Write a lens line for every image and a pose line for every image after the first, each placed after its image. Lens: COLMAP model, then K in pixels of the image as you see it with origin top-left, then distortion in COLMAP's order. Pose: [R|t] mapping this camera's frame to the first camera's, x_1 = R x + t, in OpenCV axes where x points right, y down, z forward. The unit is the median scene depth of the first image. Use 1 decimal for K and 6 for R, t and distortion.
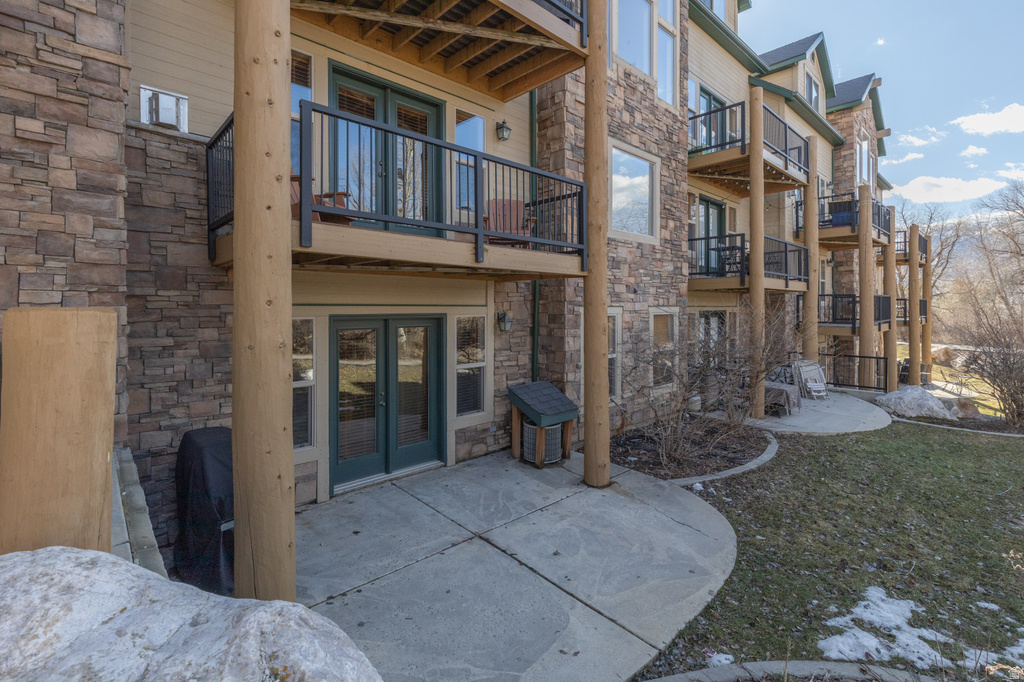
lens RADIAL K [[481.2, 0, 539.6], [0, 481.2, 314.4], [0, 0, 1]] dist [0.002704, 0.000218]
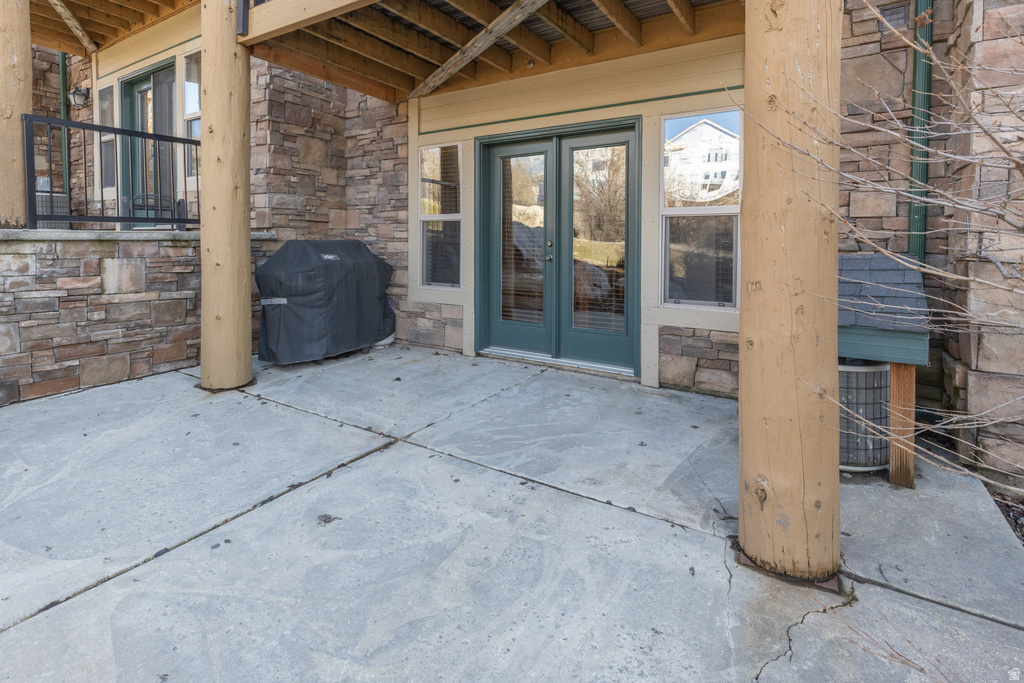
lens RADIAL K [[501.6, 0, 511.7], [0, 501.6, 260.5], [0, 0, 1]] dist [-0.000330, -0.000264]
pose [[0.196718, 0.029723, -0.980009, 0.374135], [-0.023717, 0.999392, 0.025550, 0.161372], [0.980173, 0.018216, 0.197303, 0.750429]]
